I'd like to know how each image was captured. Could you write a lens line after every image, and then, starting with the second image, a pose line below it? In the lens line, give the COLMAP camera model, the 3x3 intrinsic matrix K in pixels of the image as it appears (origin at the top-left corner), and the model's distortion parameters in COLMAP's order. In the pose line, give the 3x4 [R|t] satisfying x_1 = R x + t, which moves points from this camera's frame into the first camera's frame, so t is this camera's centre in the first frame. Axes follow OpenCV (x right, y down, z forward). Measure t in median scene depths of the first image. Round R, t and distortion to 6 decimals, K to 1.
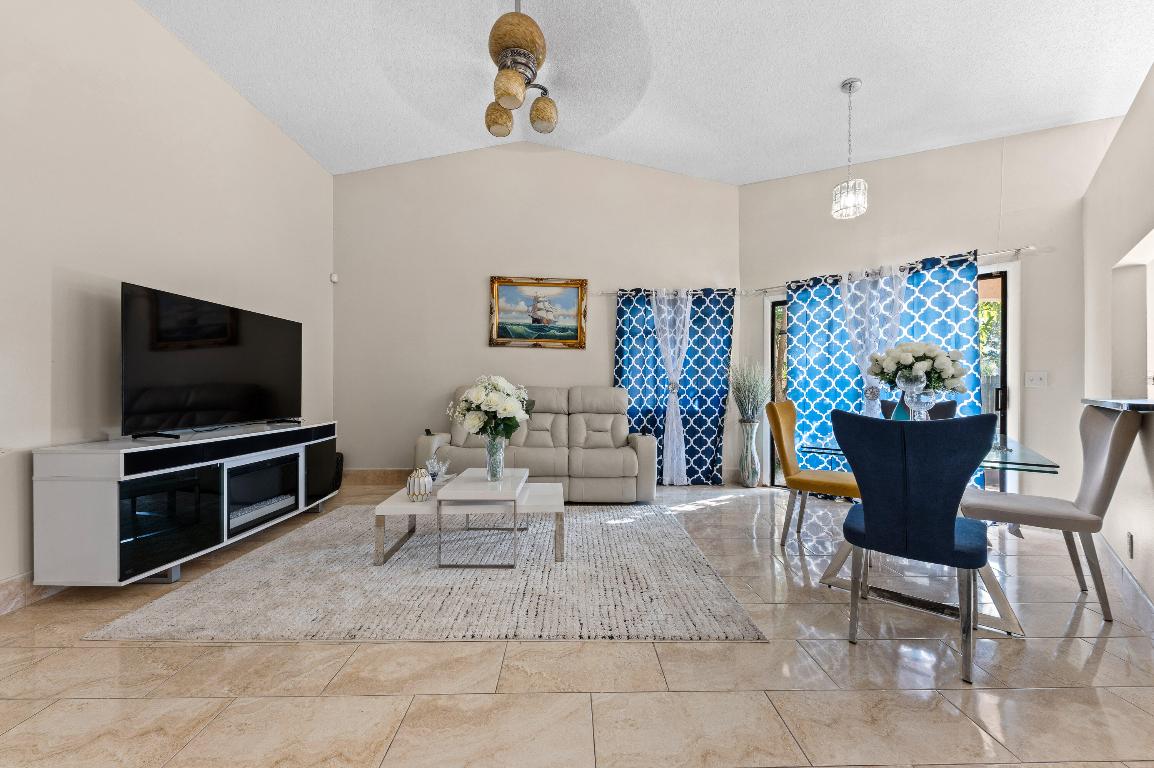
lens RADIAL K [[423.6, 0, 580.3], [0, 423.6, 389.0], [0, 0, 1]] dist [0.000574, -0.000017]
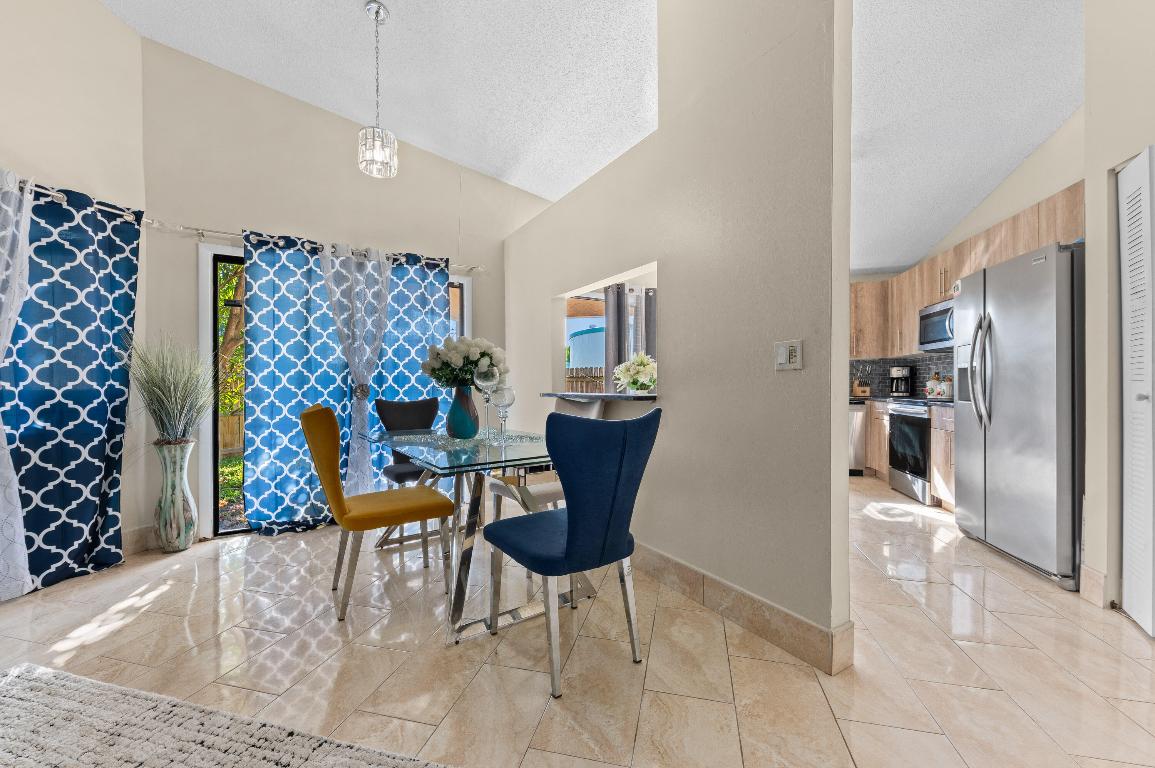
lens RADIAL K [[449.0, 0, 576.8], [0, 449.0, 387.8], [0, 0, 1]] dist [0.007987, -0.006605]
pose [[0.250205, -0.008858, 0.968152, -0.076766], [0.006385, 0.999952, 0.007499, -0.001424], [-0.968172, 0.004305, 0.250249, 0.286005]]
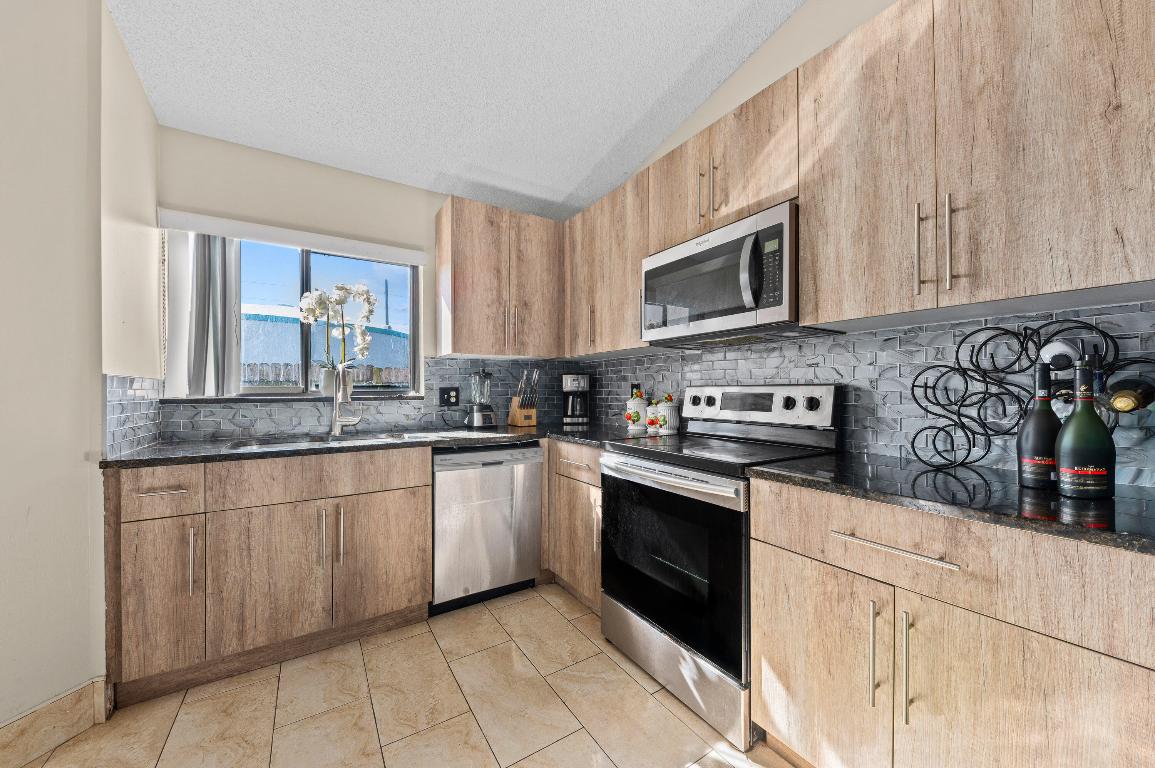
lens RADIAL K [[423.9, 0, 580.8], [0, 423.9, 389.0], [0, 0, 1]] dist [0.000574, -0.000017]
pose [[-0.529407, 0.004596, 0.848356, 0.731000], [0.003875, 0.999988, -0.002999, -0.017432], [-0.848359, 0.001700, -0.529418, 0.103918]]
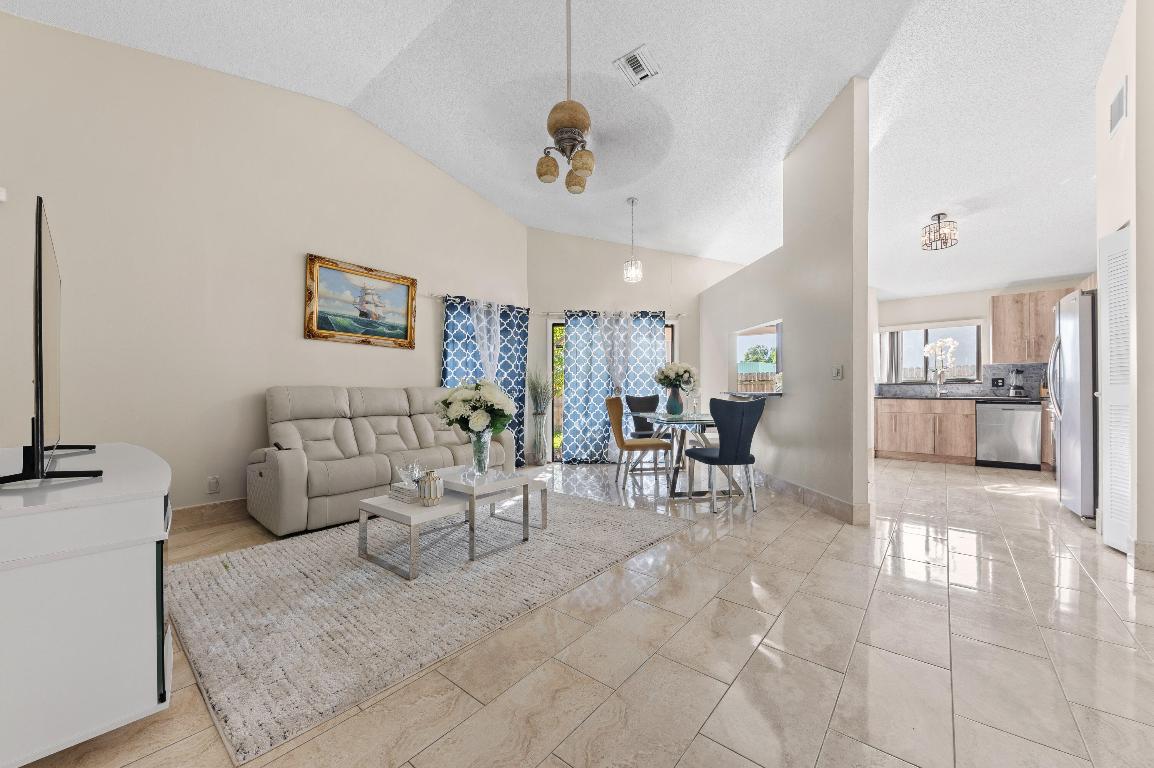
lens RADIAL K [[438.8, 0, 577.0], [0, 438.8, 387.9], [0, 0, 1]] dist [0.000997, -0.000026]
pose [[0.647283, -0.004293, 0.762237, -0.540465], [0.007342, 0.999973, -0.000603, -0.000765], [-0.762214, 0.005987, 0.647297, 0.053226]]
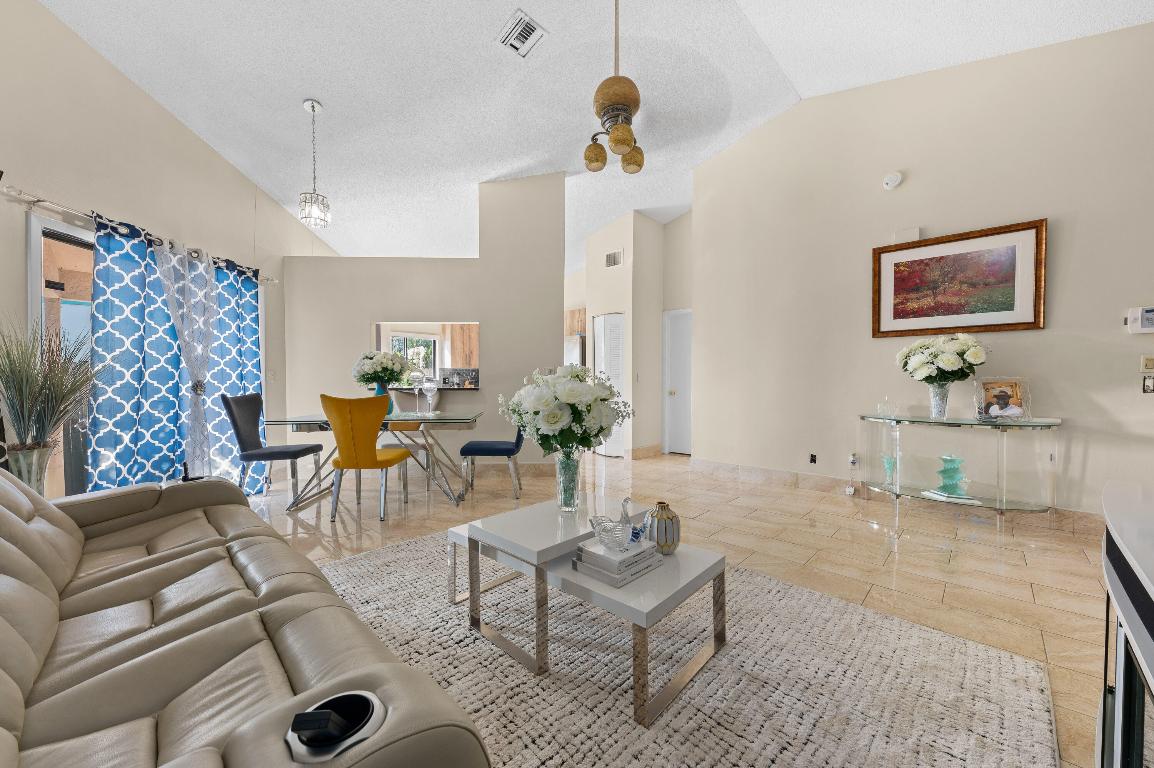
lens RADIAL K [[423.6, 0, 580.3], [0, 423.6, 389.0], [0, 0, 1]] dist [0.000574, -0.000017]
pose [[-0.715856, -0.011771, 0.698149, -0.436914], [-0.000699, 0.999869, 0.016141, -0.001803], [-0.698248, 0.011067, -0.715770, 0.899170]]
